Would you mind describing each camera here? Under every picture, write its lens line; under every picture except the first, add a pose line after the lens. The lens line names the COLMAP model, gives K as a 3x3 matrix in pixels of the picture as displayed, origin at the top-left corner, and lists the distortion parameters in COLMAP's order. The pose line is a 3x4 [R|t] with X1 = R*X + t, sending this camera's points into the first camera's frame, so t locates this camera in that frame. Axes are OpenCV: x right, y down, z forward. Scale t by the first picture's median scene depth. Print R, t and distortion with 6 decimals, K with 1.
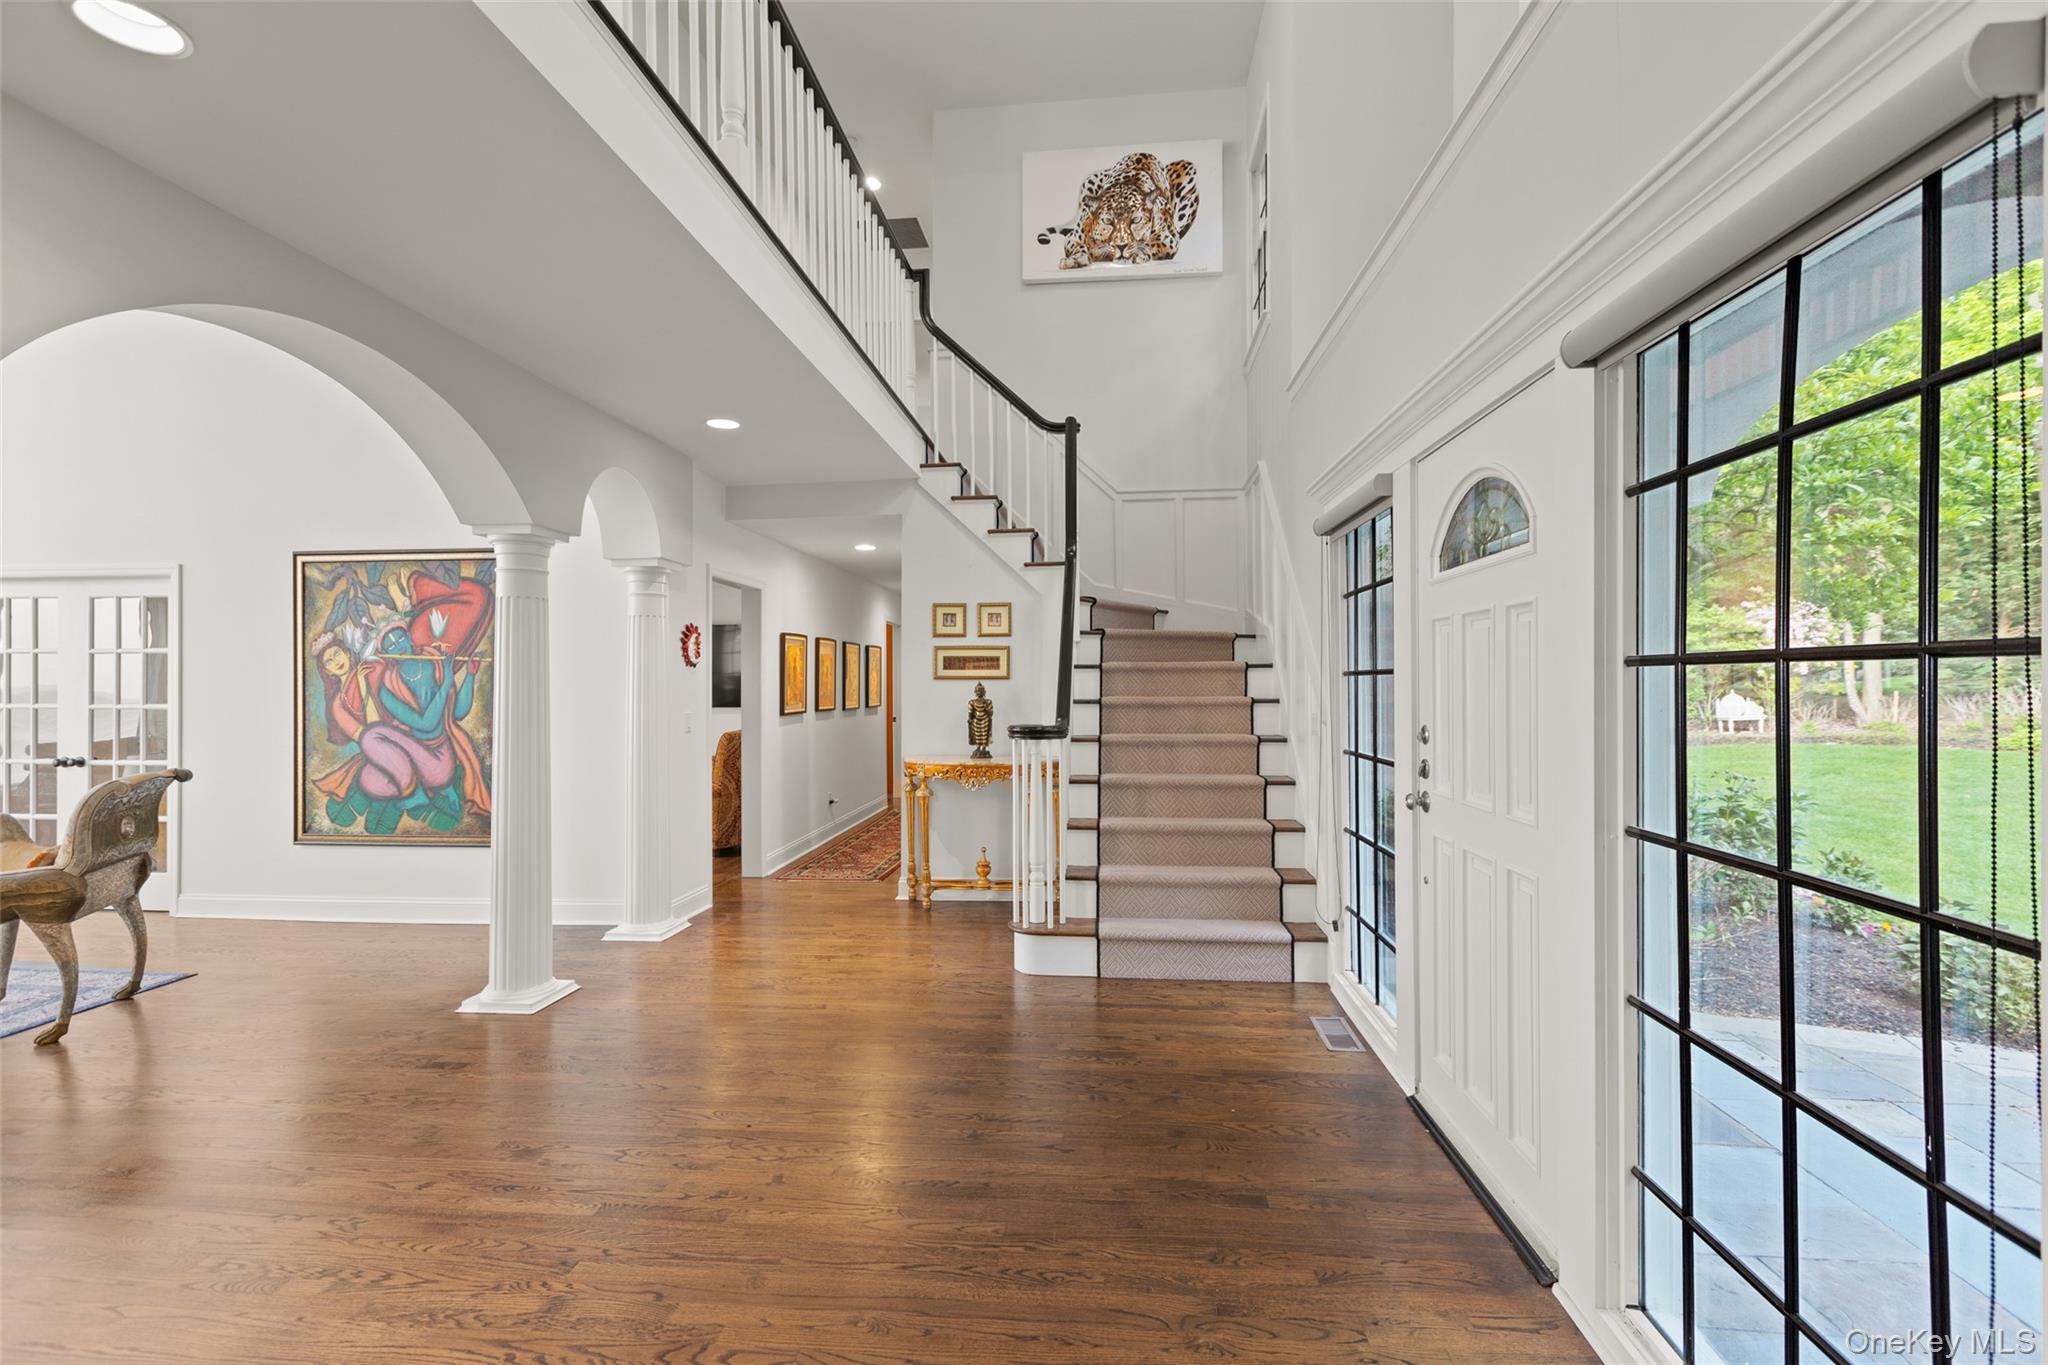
lens RADIAL K [[921.3, 0, 1020.8], [0, 921.3, 676.6], [0, 0, 1]] dist [-0.002378, 0.002404]
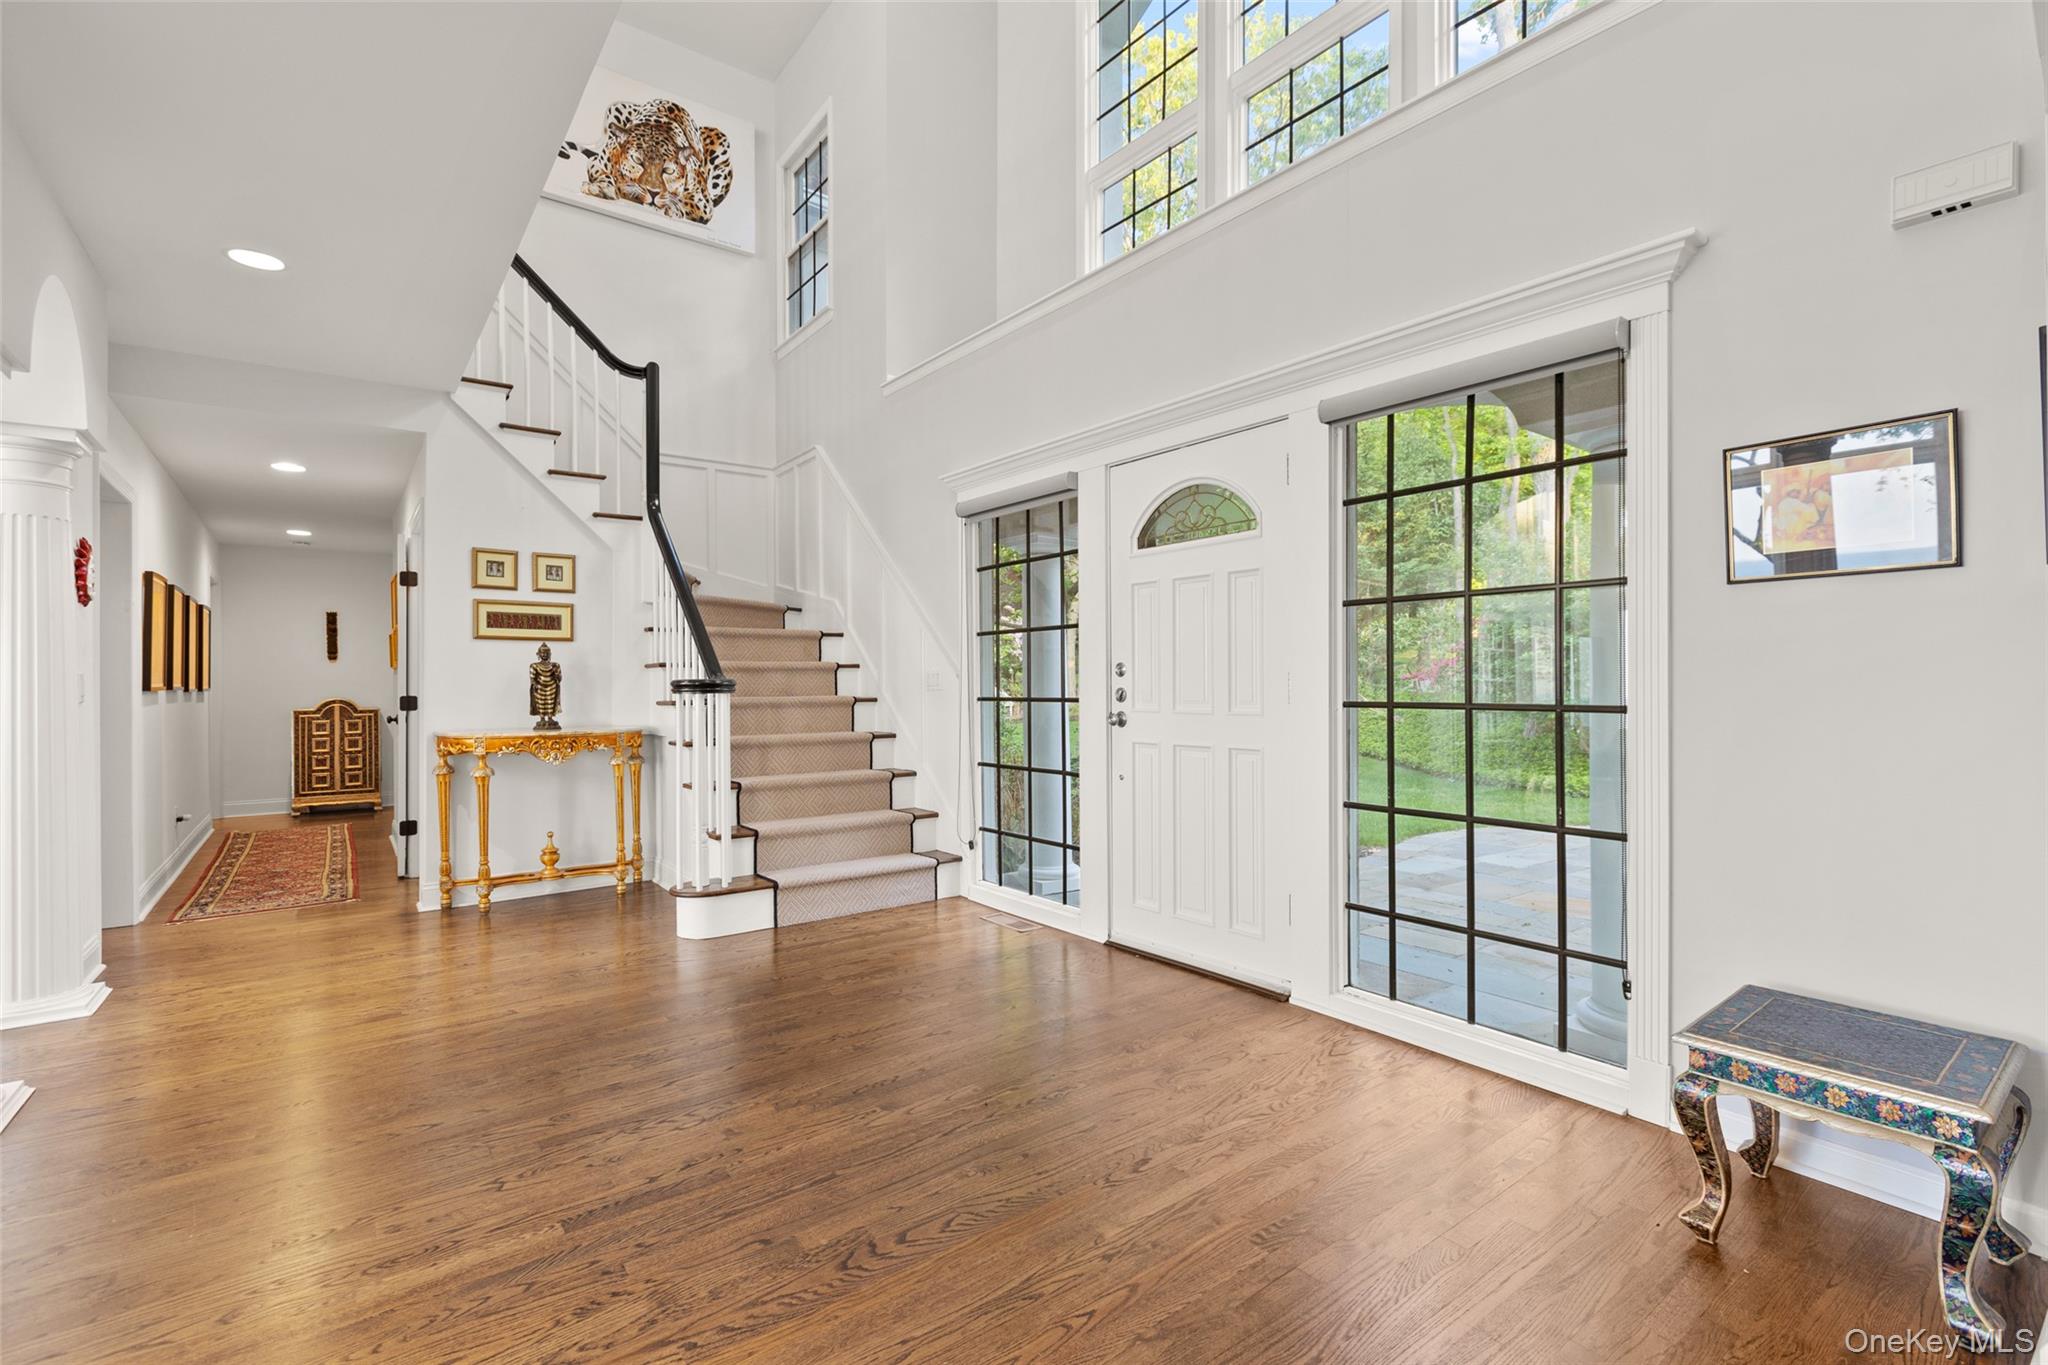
lens RADIAL K [[921.3, 0, 1022.1], [0, 921.3, 682.8], [0, 0, 1]] dist [-0.002378, 0.002404]
pose [[0.730946, 0.001080, 0.682435, -0.305529], [-0.001658, 0.999999, 0.000193, 0.042563], [-0.682434, -0.001272, 0.730947, 0.057031]]
